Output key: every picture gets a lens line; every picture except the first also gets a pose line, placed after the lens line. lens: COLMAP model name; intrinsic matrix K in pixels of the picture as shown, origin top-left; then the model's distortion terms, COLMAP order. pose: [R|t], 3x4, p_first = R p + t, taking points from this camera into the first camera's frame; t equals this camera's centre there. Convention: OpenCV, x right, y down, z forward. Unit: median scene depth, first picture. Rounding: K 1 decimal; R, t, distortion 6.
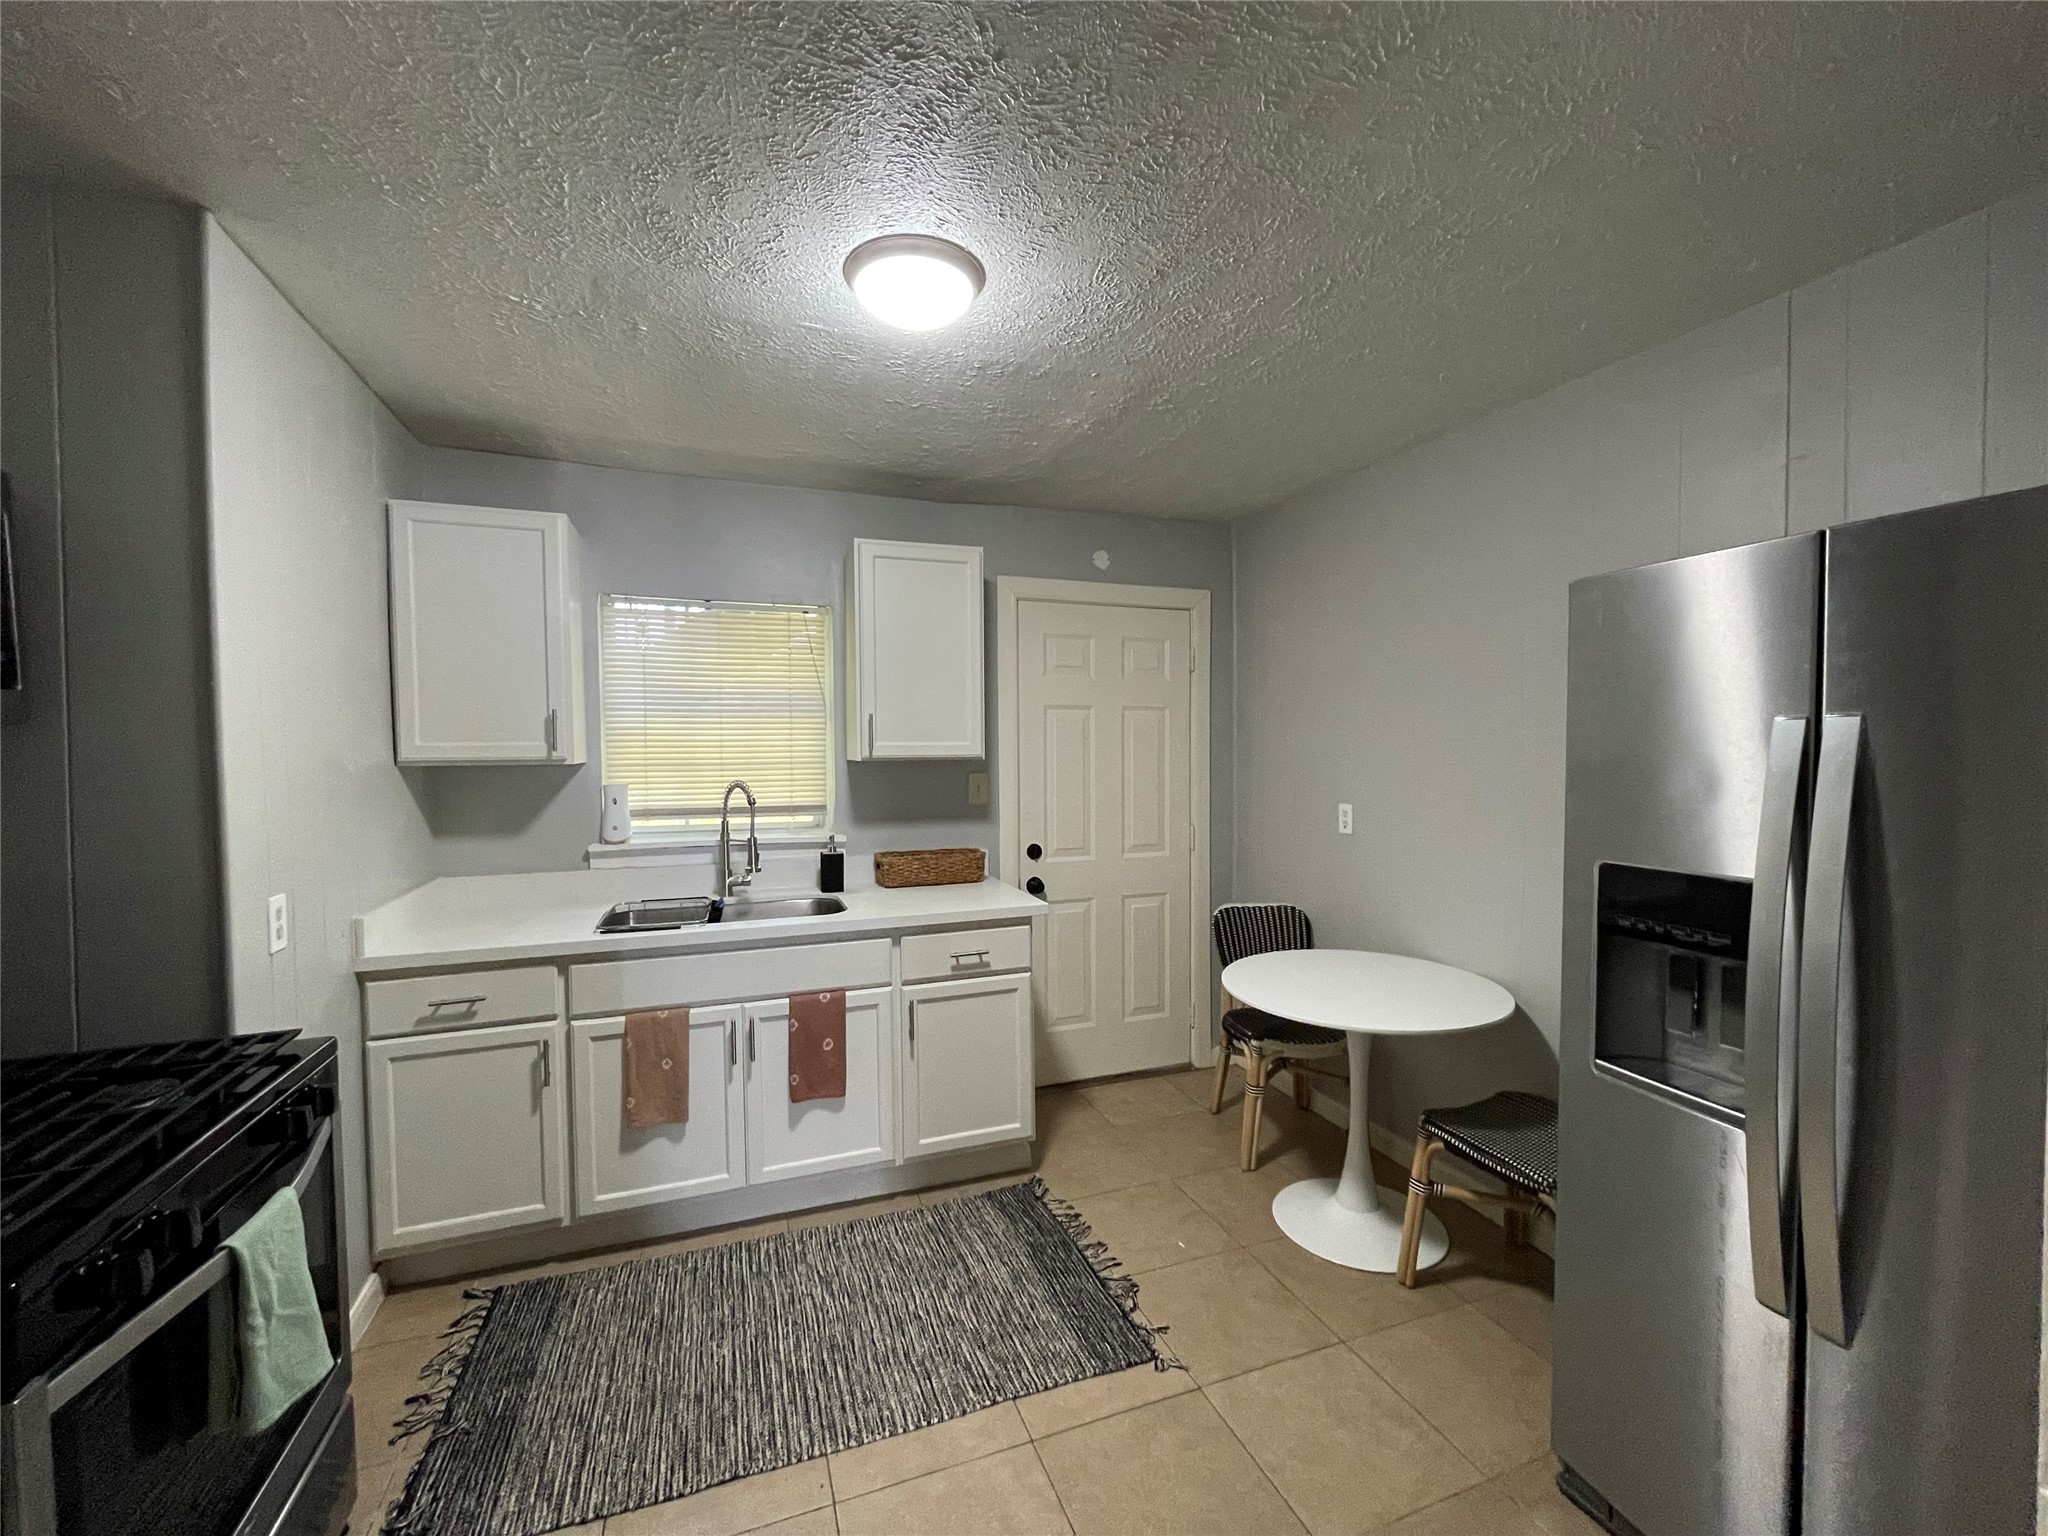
lens RADIAL K [[820.5, 0, 1020.9], [0, 820.5, 742.0], [0, 0, 1]] dist [0.025532, 0.000039]
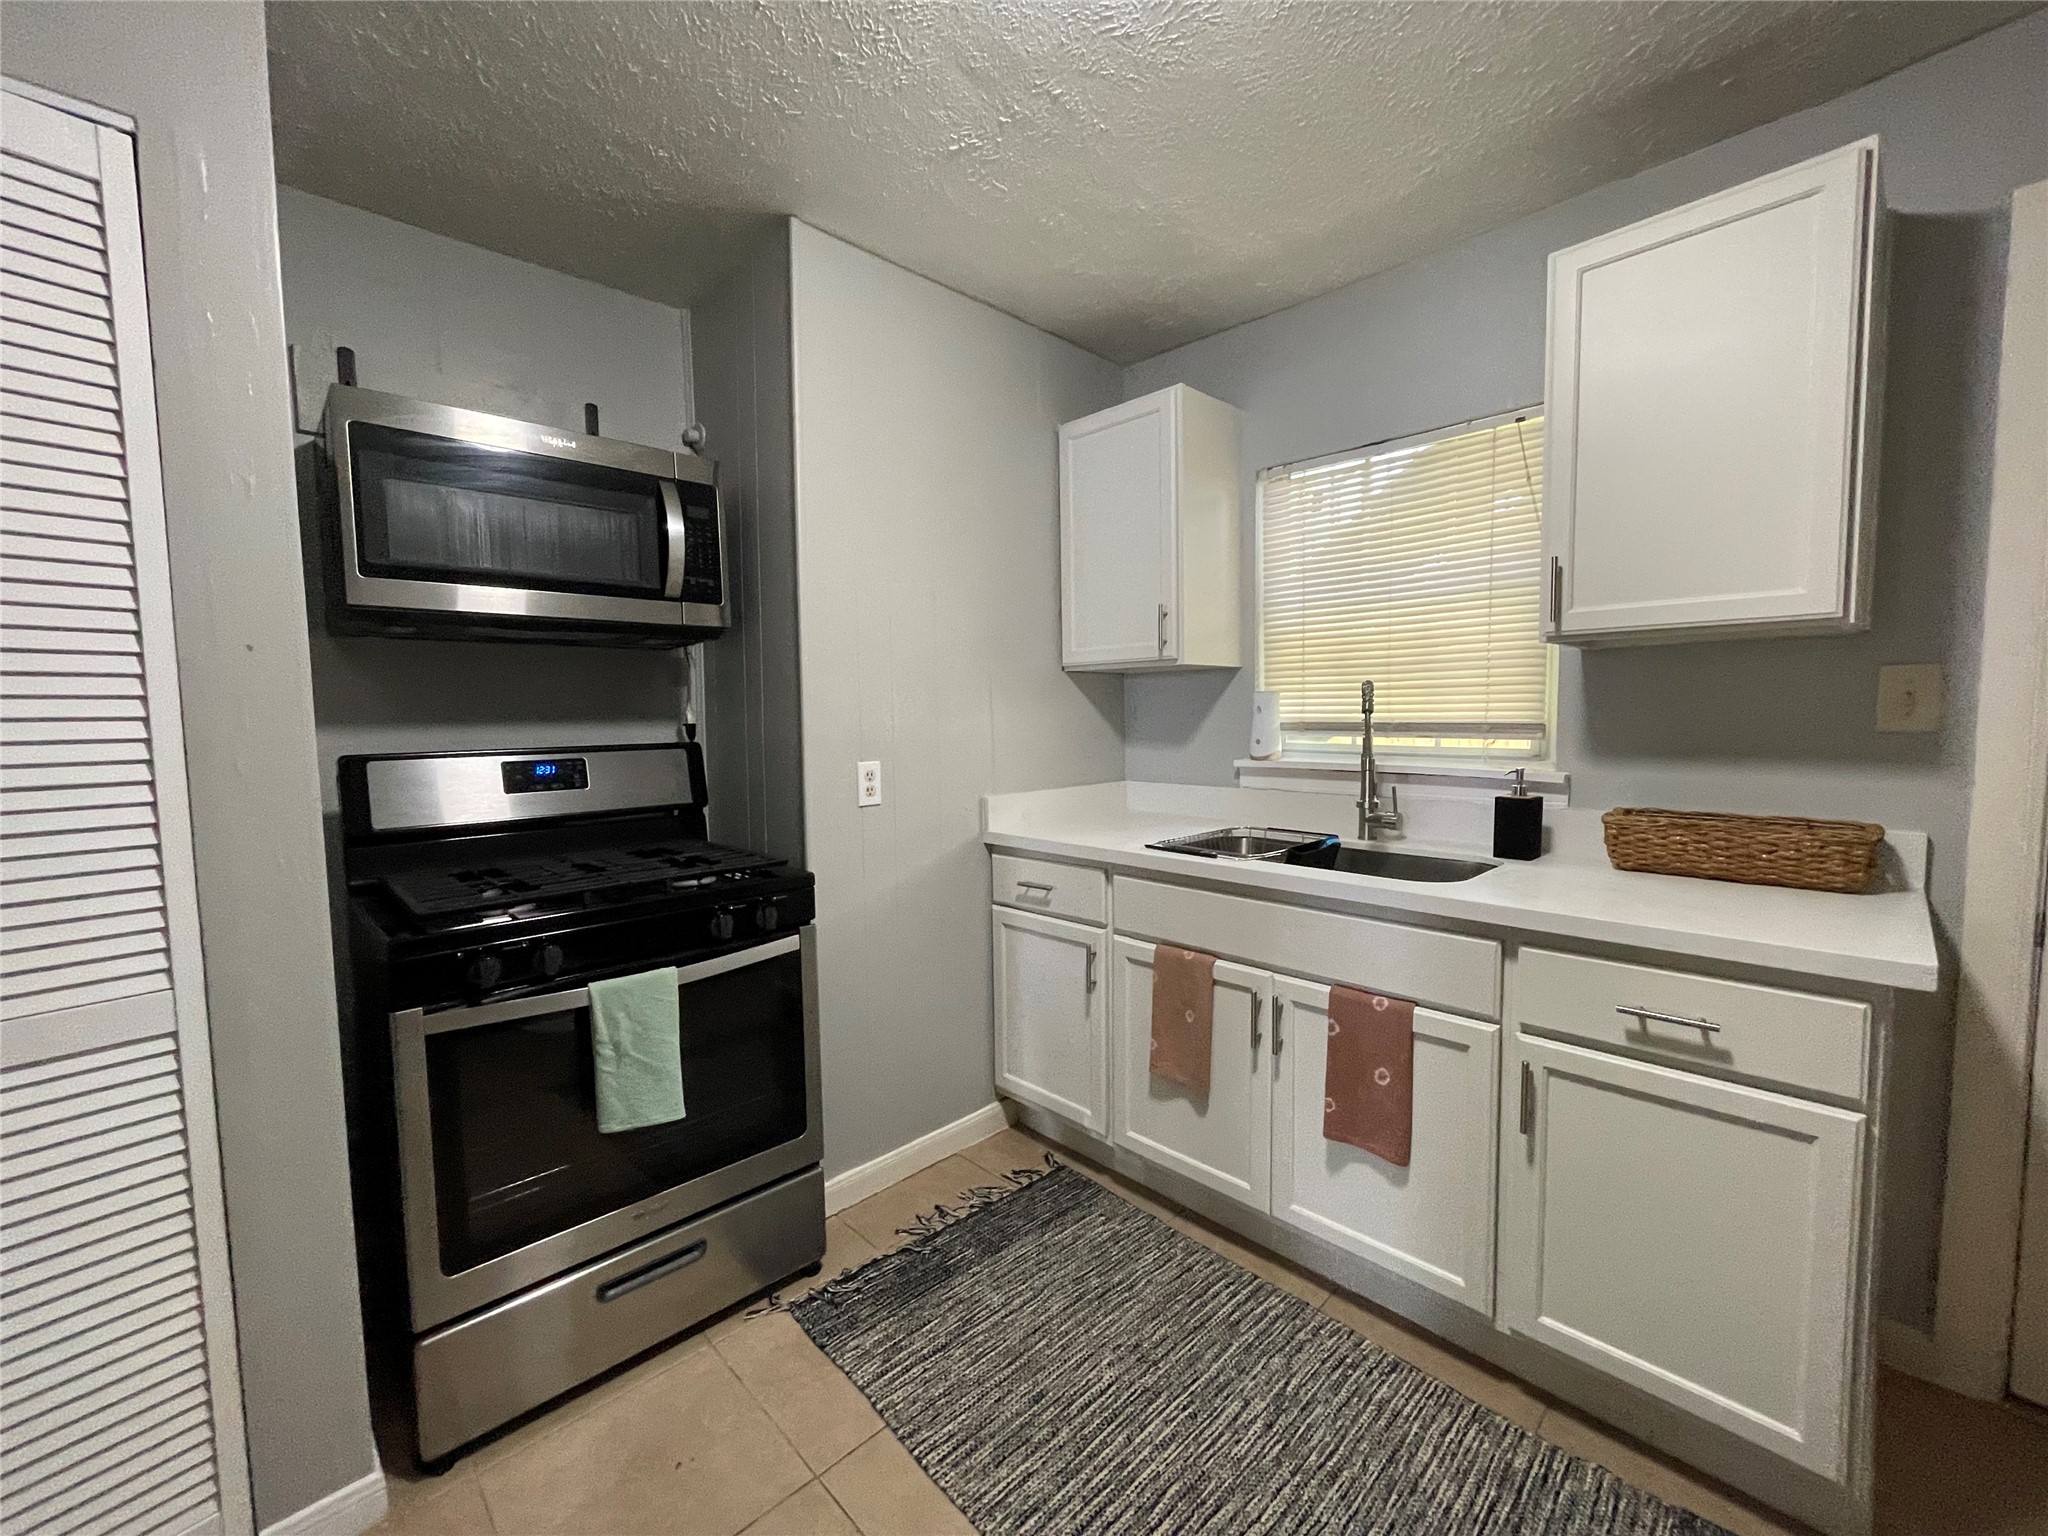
lens RADIAL K [[829.4, 0, 1024.0], [0, 829.4, 768.0], [0, 0, 1]] dist [-0.000128, 0.000128]
pose [[0.395488, 0.057247, -0.916685, 0.235539], [0.017889, 0.997386, 0.070005, 0.076025], [0.918297, -0.044085, 0.393430, 0.498452]]
